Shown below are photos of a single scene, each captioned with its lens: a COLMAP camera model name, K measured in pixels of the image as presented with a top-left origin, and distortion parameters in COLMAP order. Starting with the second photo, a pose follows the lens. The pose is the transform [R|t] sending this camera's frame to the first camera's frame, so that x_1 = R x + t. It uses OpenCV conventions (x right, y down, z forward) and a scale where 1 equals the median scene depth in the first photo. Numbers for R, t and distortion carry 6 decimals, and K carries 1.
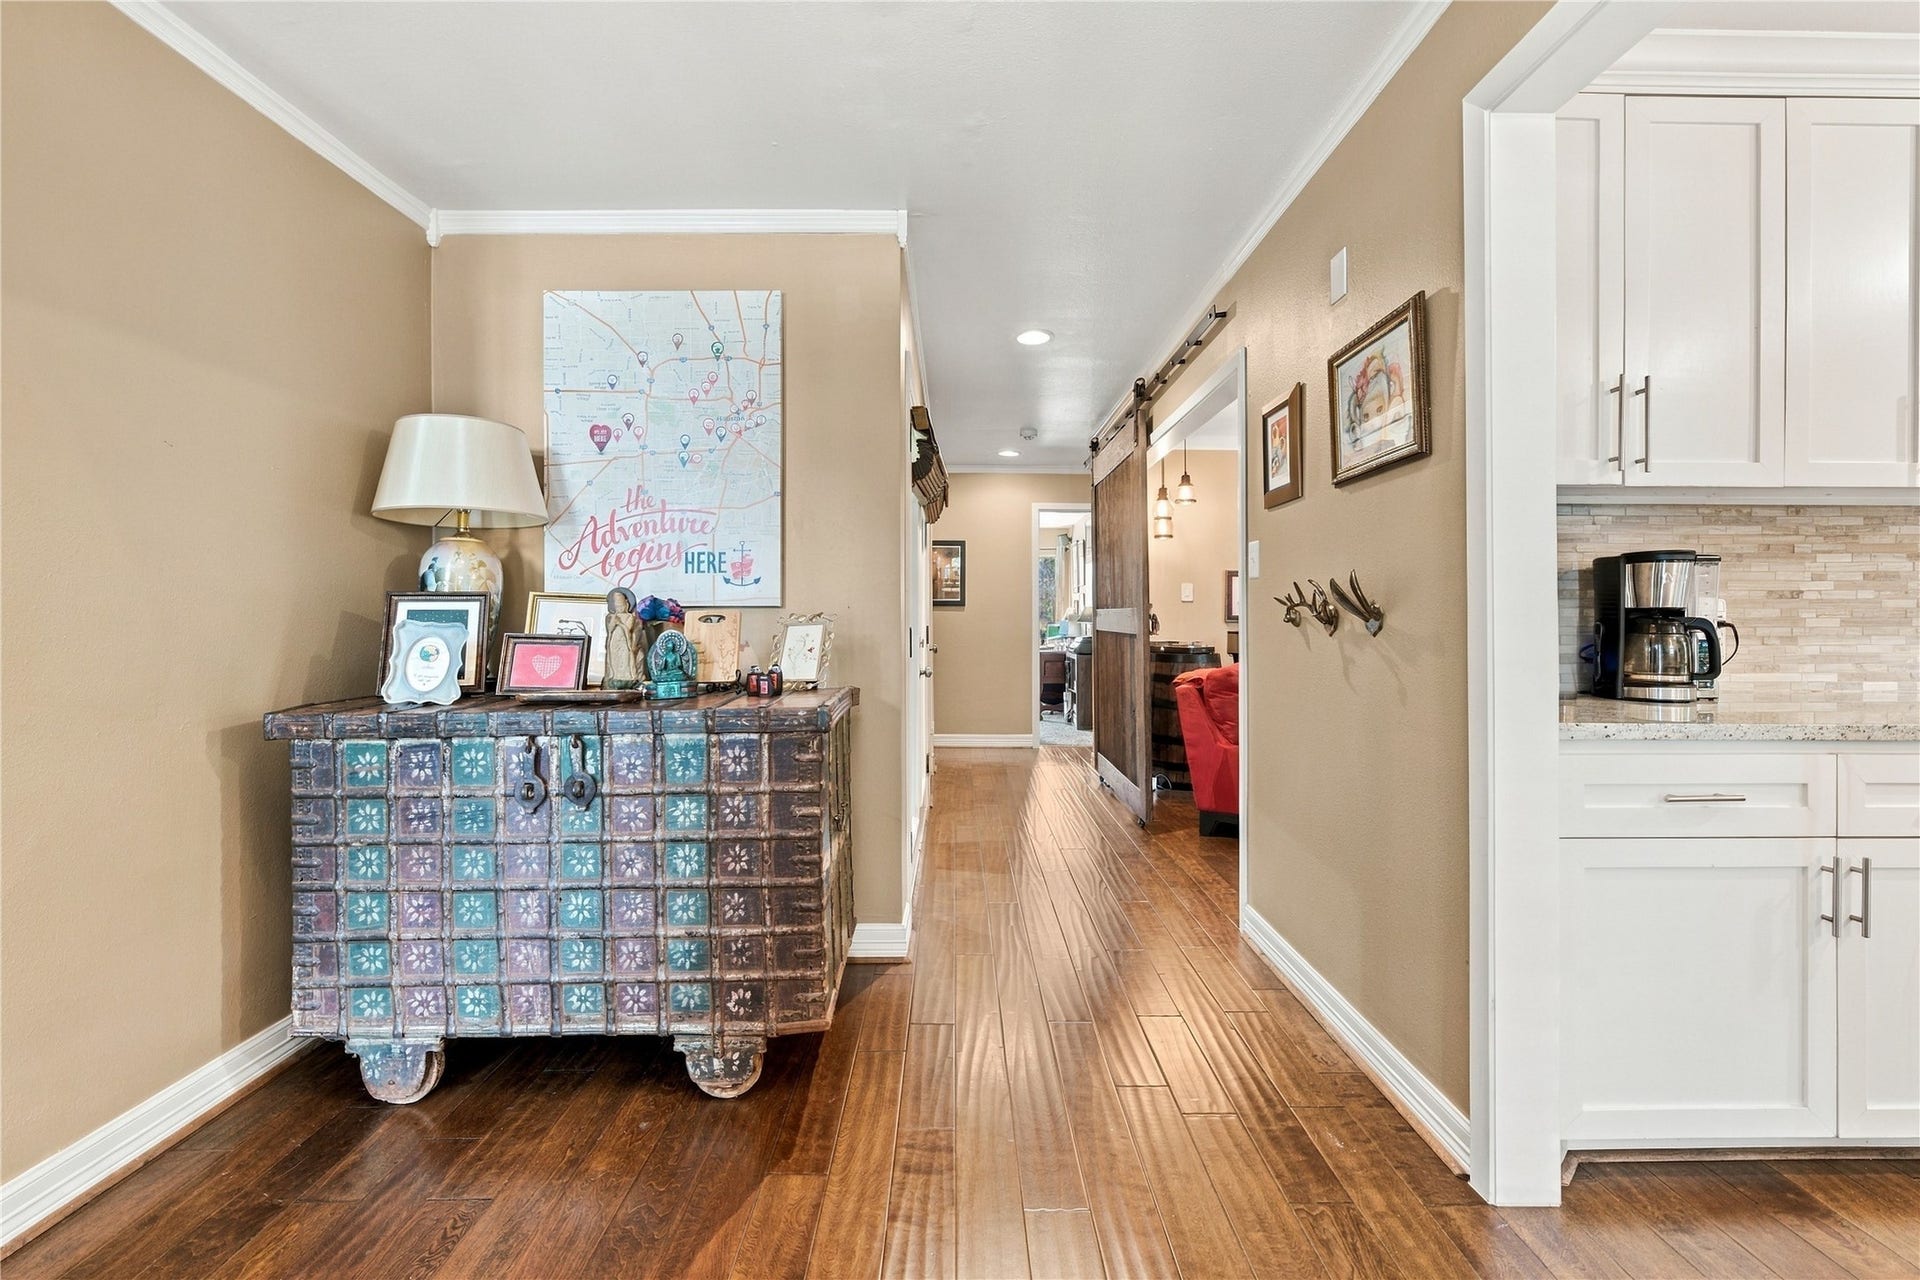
lens RADIAL K [[765.5, 0, 962.4], [0, 765.5, 629.8], [0, 0, 1]] dist [-0.001891, -0.000097]
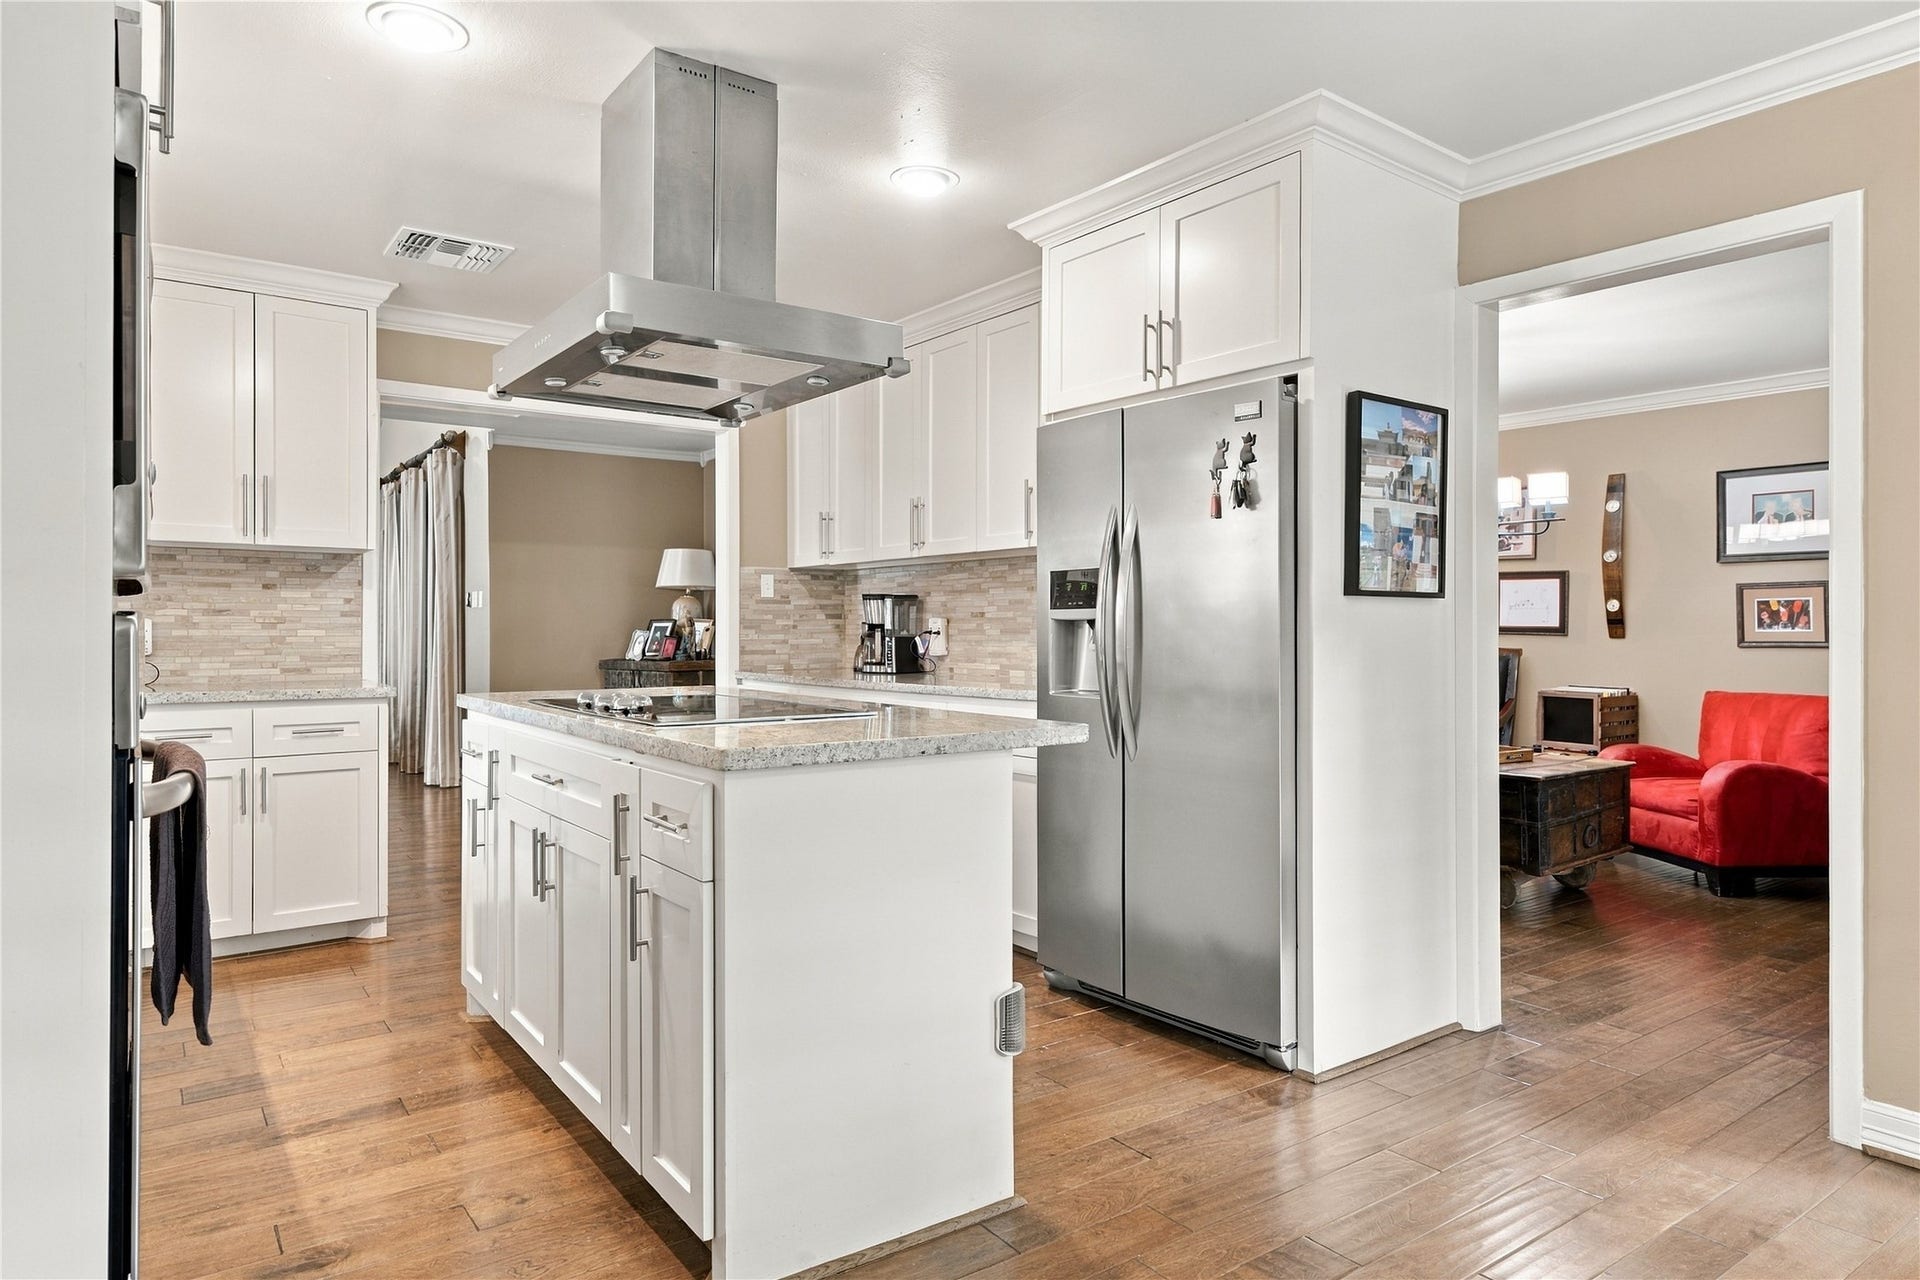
lens RADIAL K [[1133.6, 0, 958.3], [0, 1133.6, 631.4], [0, 0, 1]] dist [0.000883, 0.001933]
pose [[0.584304, 0.002139, -0.811532, 2.985478], [-0.013043, 0.999892, -0.006756, 0.005794], [0.811430, 0.014532, 0.584269, -0.431039]]
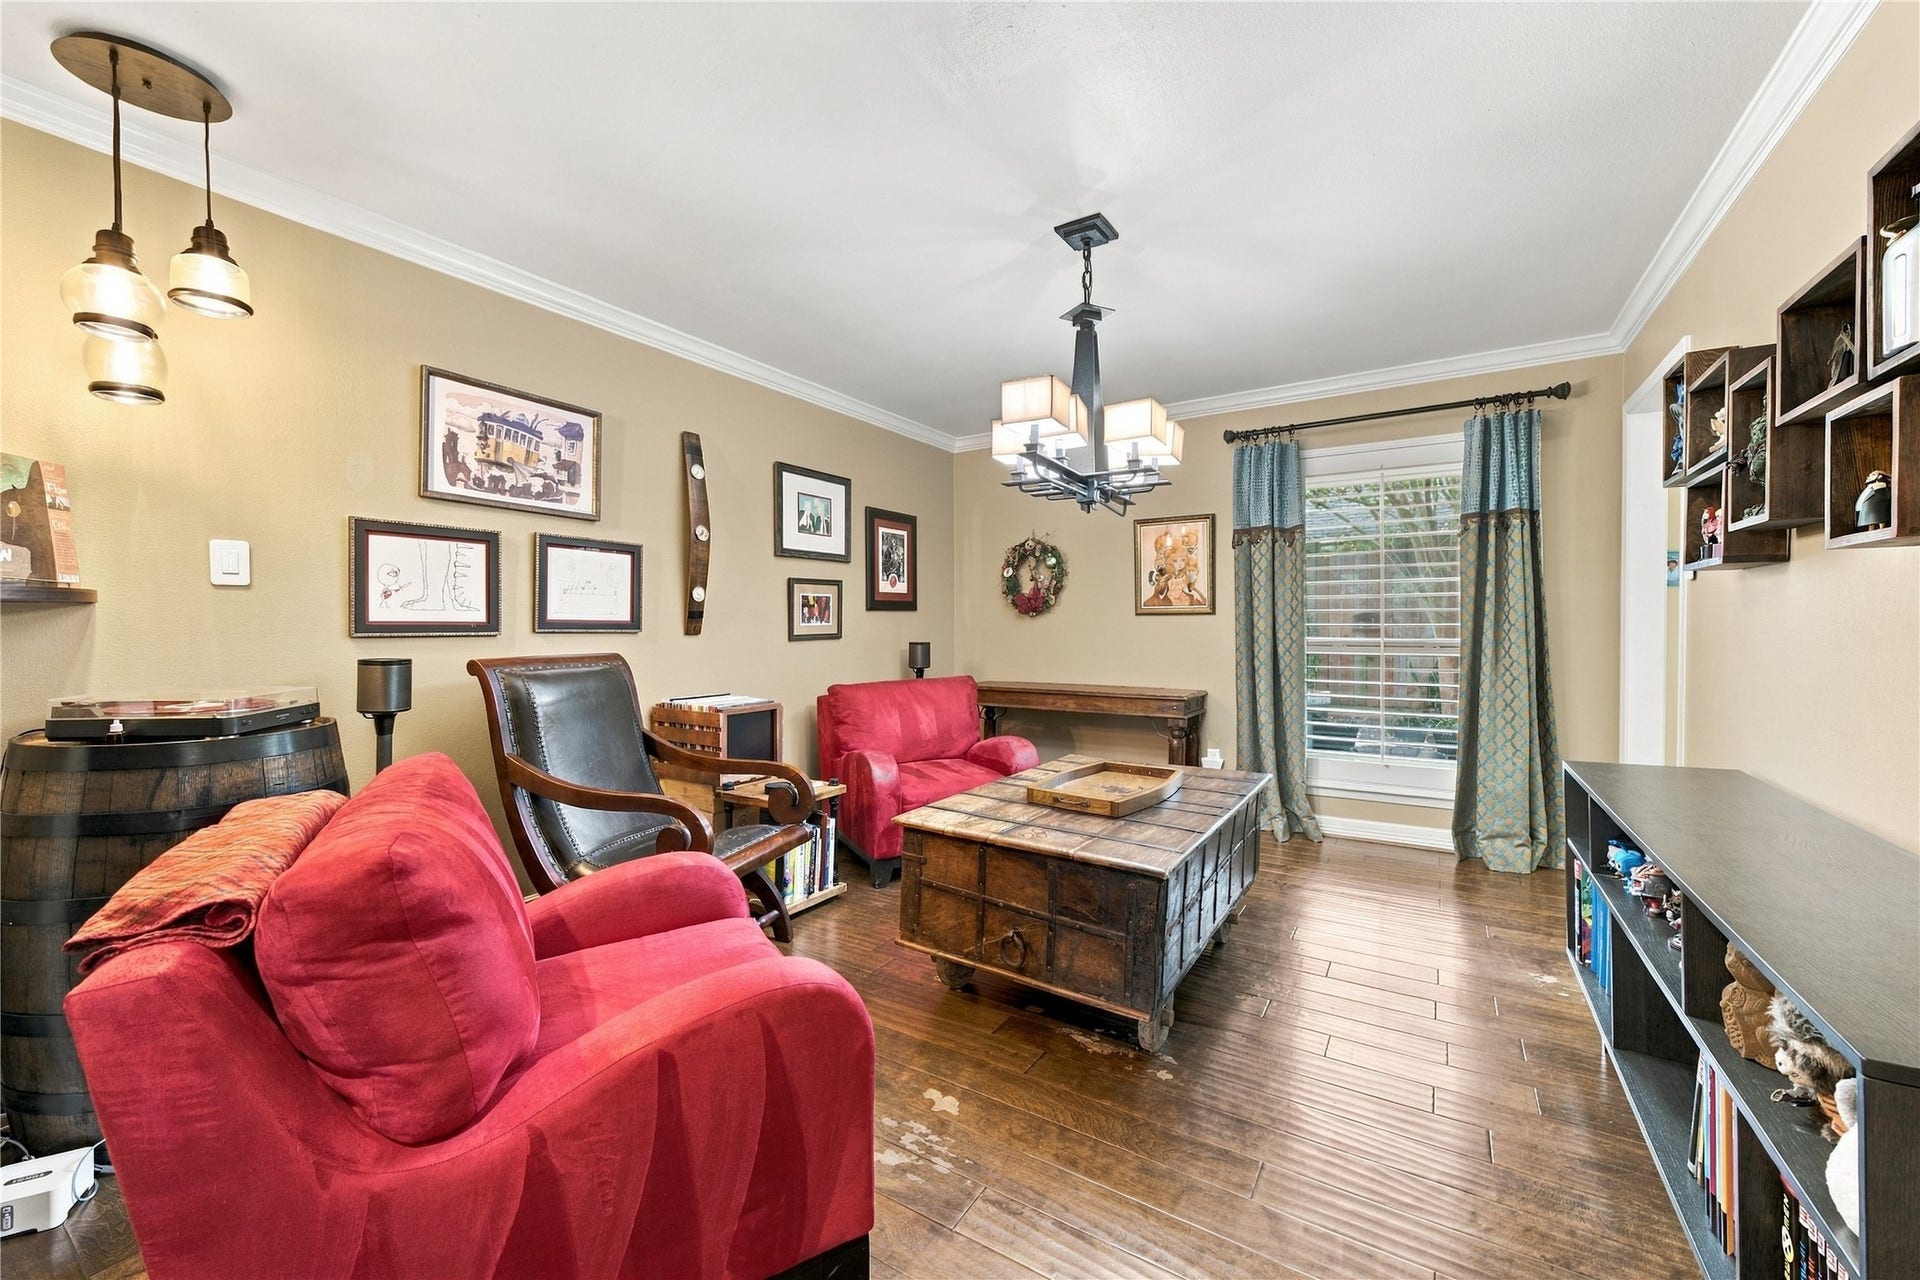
lens RADIAL K [[765.5, 0, 951.9], [0, 765.5, 632.3], [0, 0, 1]] dist [-0.001891, -0.000097]
pose [[0.537005, -0.015295, 0.843440, 0.466381], [0.022016, 0.999749, 0.004113, -0.019678], [-0.843292, 0.016360, 0.537207, 1.389981]]
